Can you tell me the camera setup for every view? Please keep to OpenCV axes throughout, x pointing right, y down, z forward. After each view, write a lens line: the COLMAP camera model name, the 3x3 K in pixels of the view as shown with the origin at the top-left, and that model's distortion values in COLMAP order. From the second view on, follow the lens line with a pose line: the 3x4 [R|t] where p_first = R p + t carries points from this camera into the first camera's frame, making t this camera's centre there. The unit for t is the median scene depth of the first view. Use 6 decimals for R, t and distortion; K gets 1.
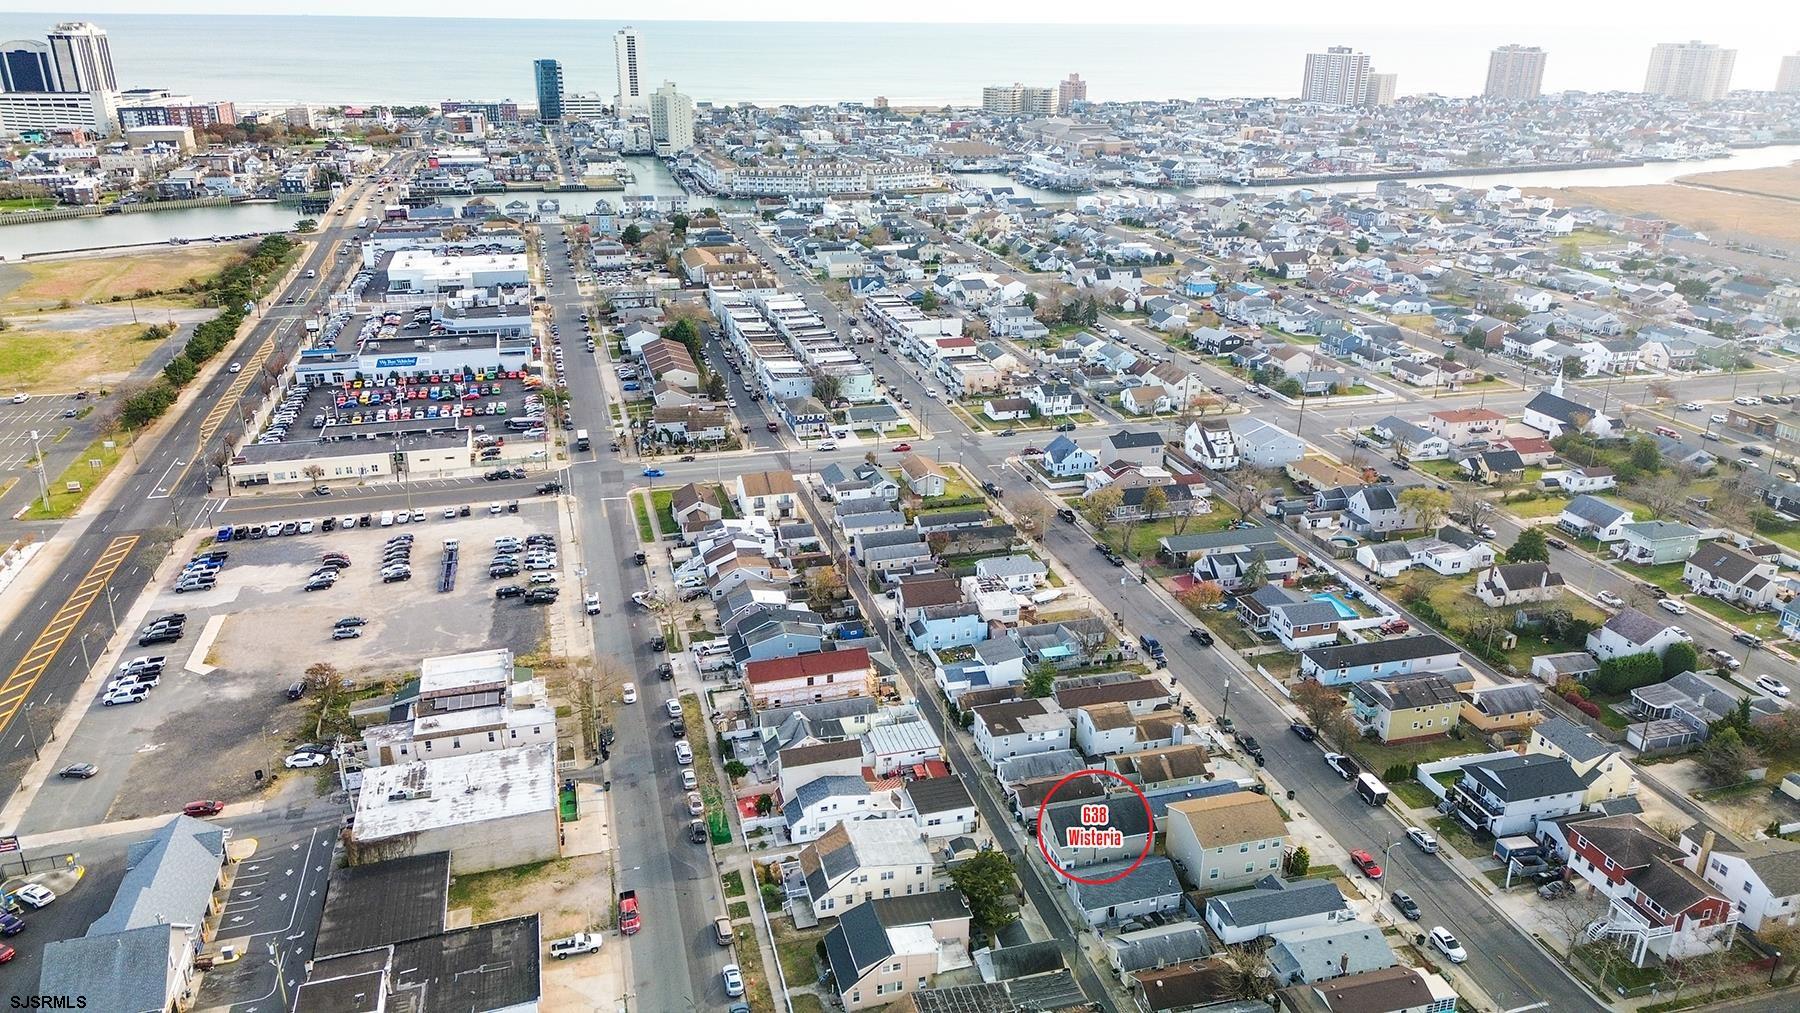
lens RADIAL K [[1269.8, 0, 902.9], [0, 1269.8, 498.3], [0, 0, 1]] dist [0.097855, -0.088688]
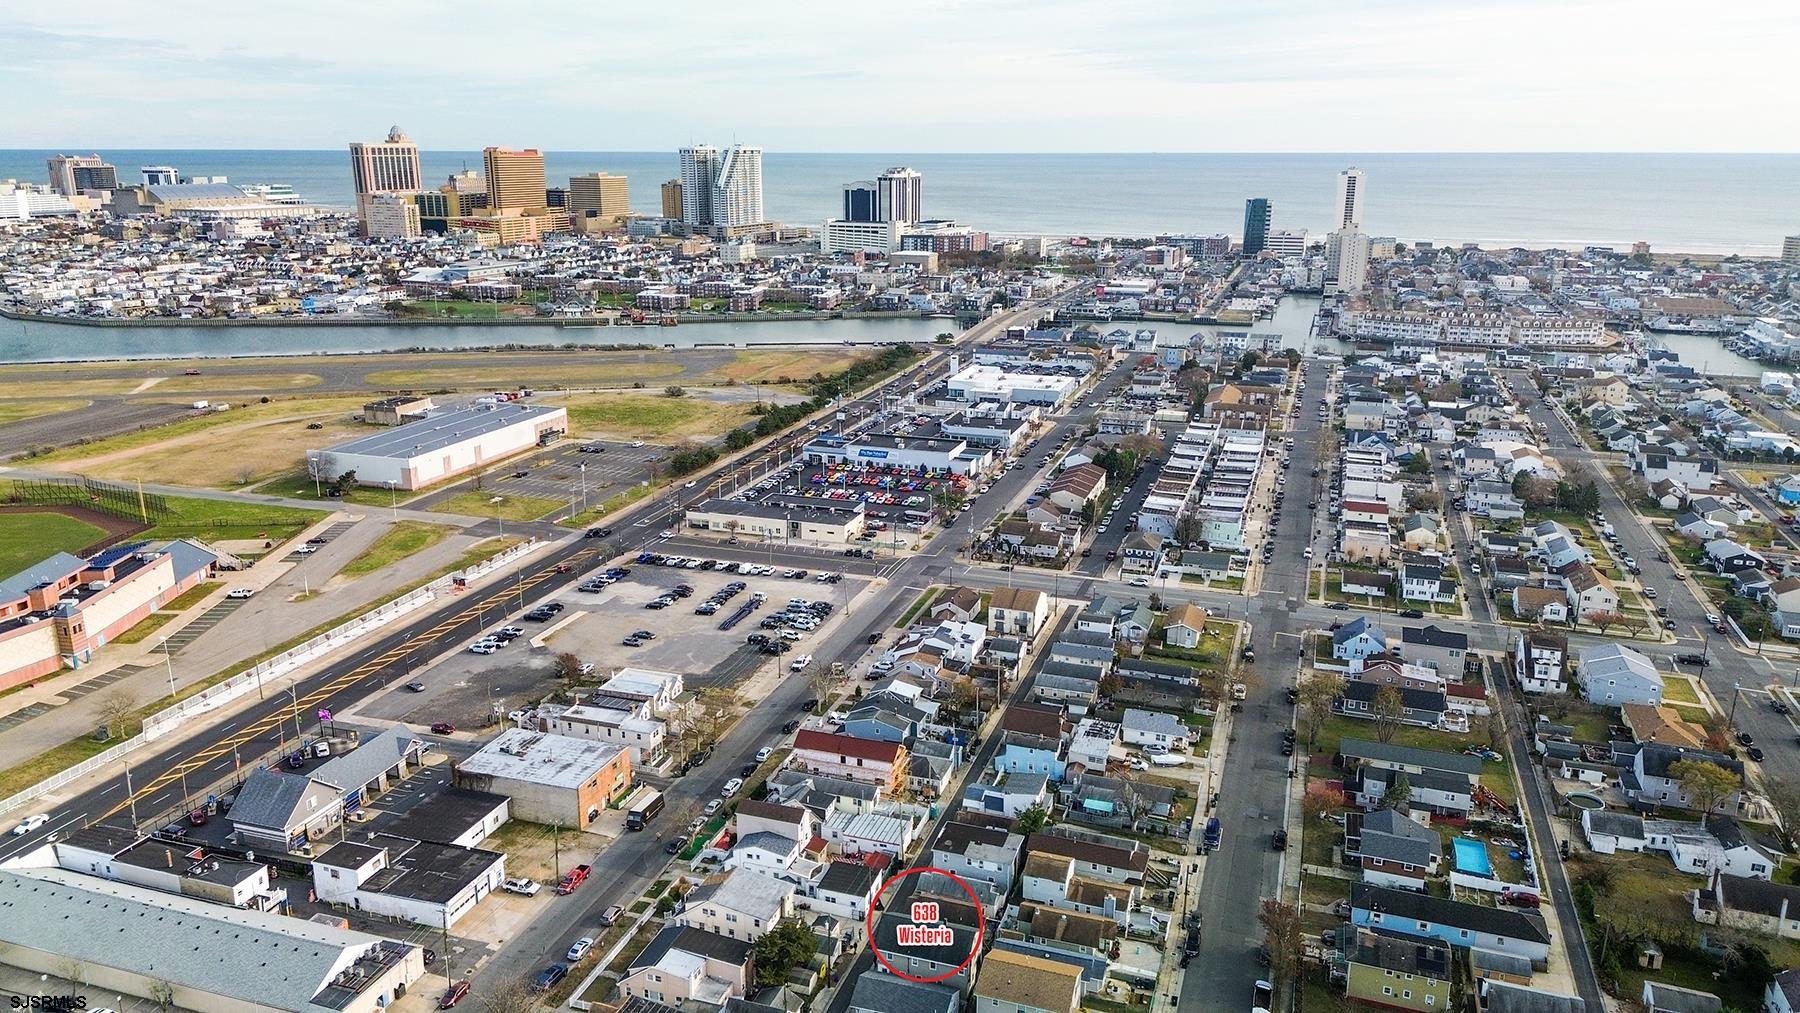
lens RADIAL K [[1269.8, 0, 902.0], [0, 1269.8, 497.8], [0, 0, 1]] dist [0.097855, -0.088688]
pose [[0.826336, 0.149709, -0.542915, 0.339413], [-0.200326, 0.979107, -0.034914, -0.034318], [0.526345, 0.137611, 0.839062, 0.023310]]
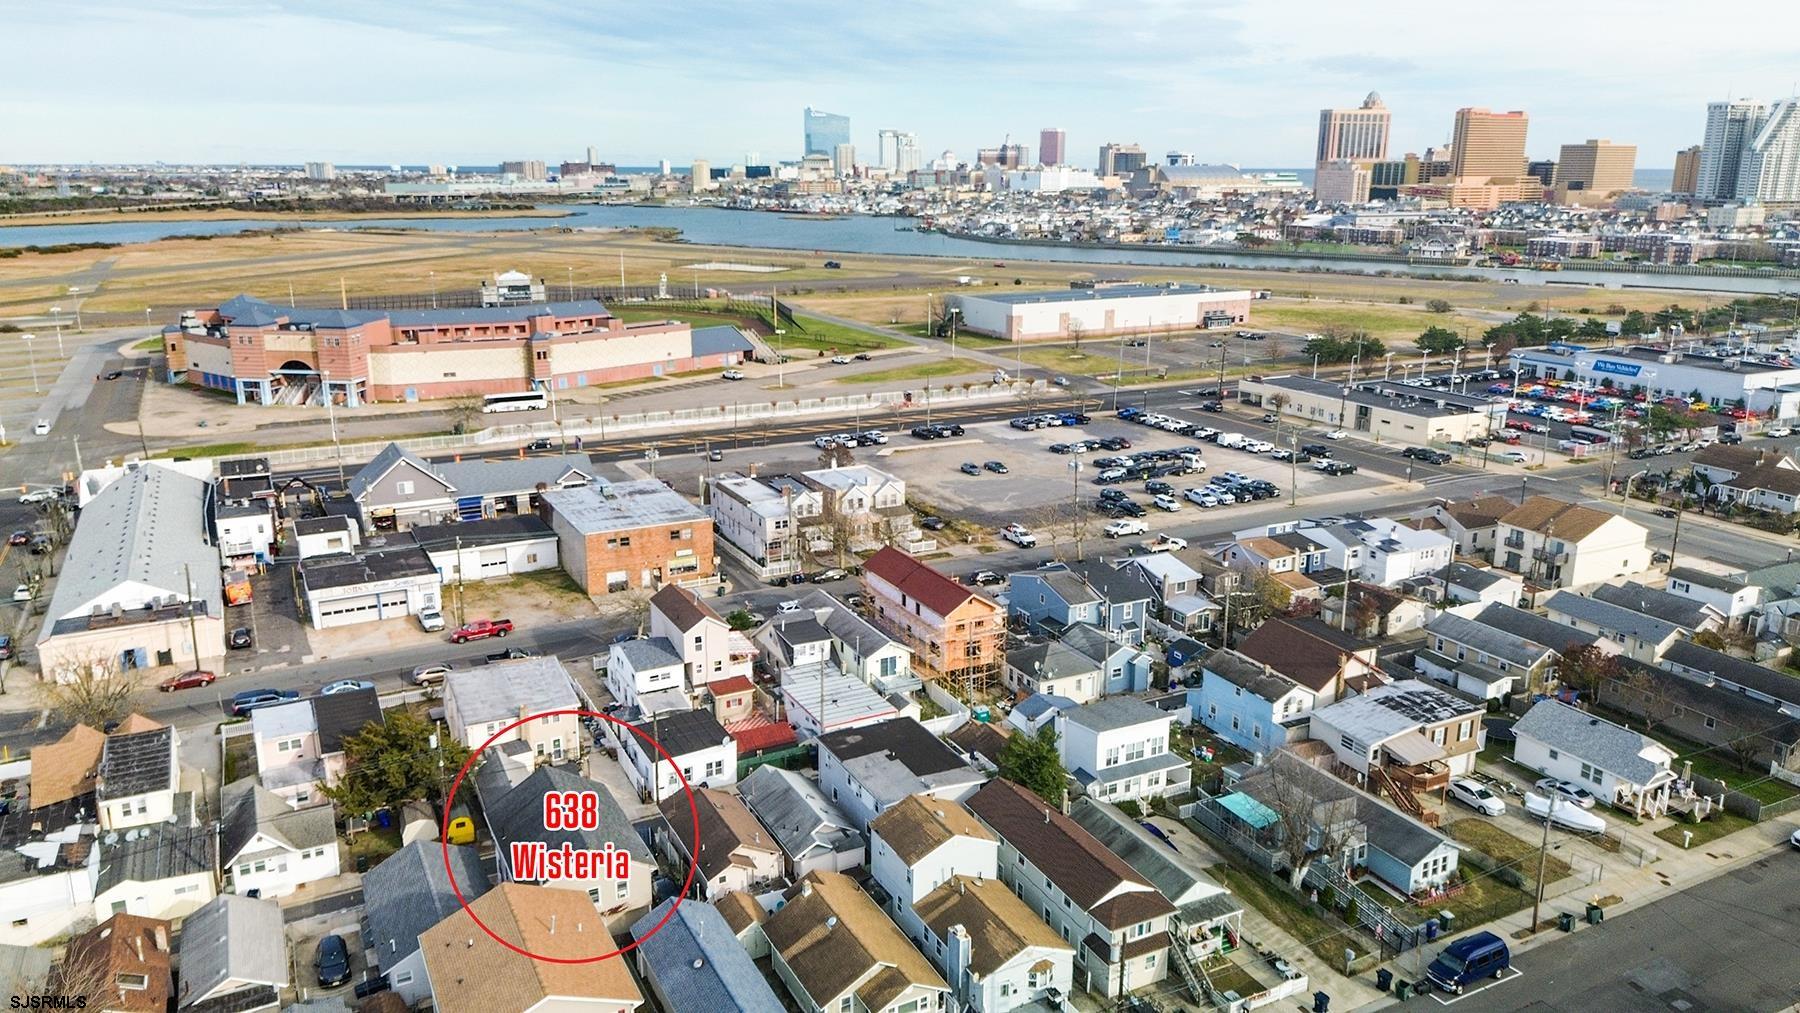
lens RADIAL K [[1269.8, 0, 908.8], [0, 1269.8, 512.2], [0, 0, 1]] dist [0.097855, -0.088688]
pose [[0.216322, 0.259942, -0.941082, 0.338913], [-0.352936, 0.919540, 0.172865, -0.010531], [0.910297, 0.294747, 0.290660, 0.483449]]
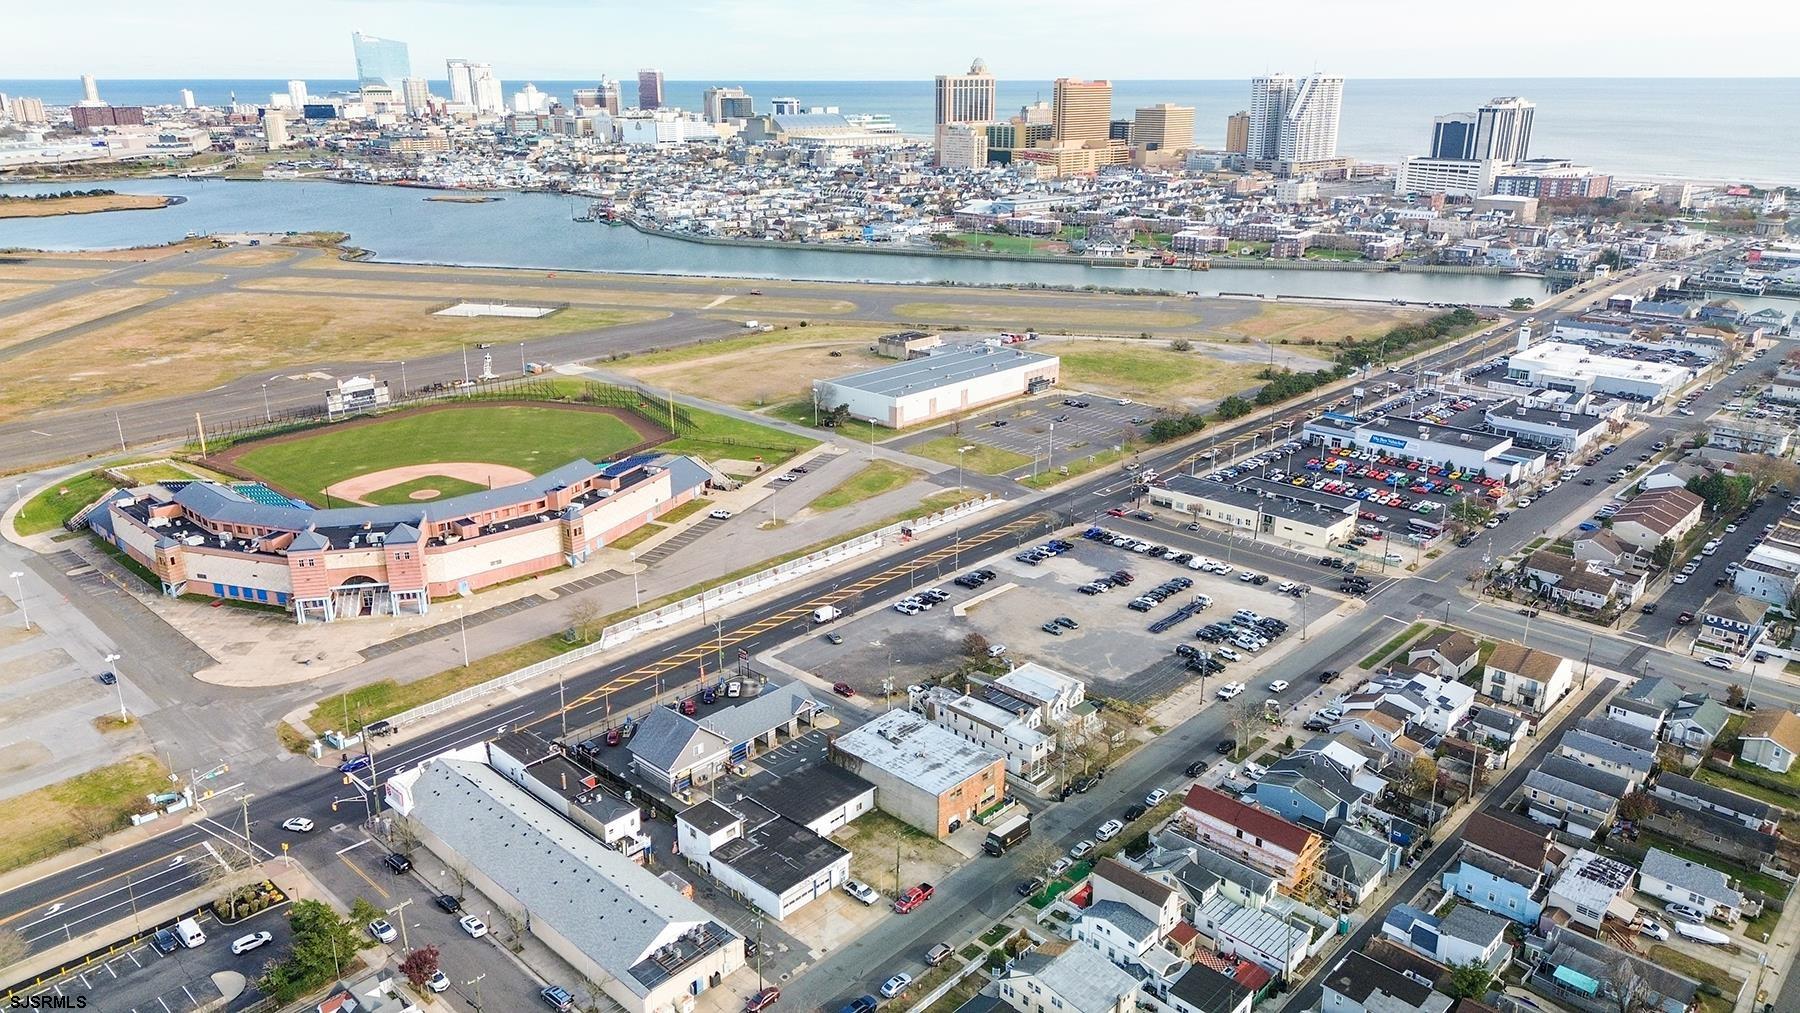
lens RADIAL K [[1269.8, 0, 897.1], [0, 1269.8, 497.8], [0, 0, 1]] dist [0.097855, -0.088688]
pose [[0.513411, 0.271248, -0.814146, 0.313029], [-0.306858, 0.944031, 0.121012, -0.080372], [0.801403, 0.187699, 0.567910, 0.122123]]
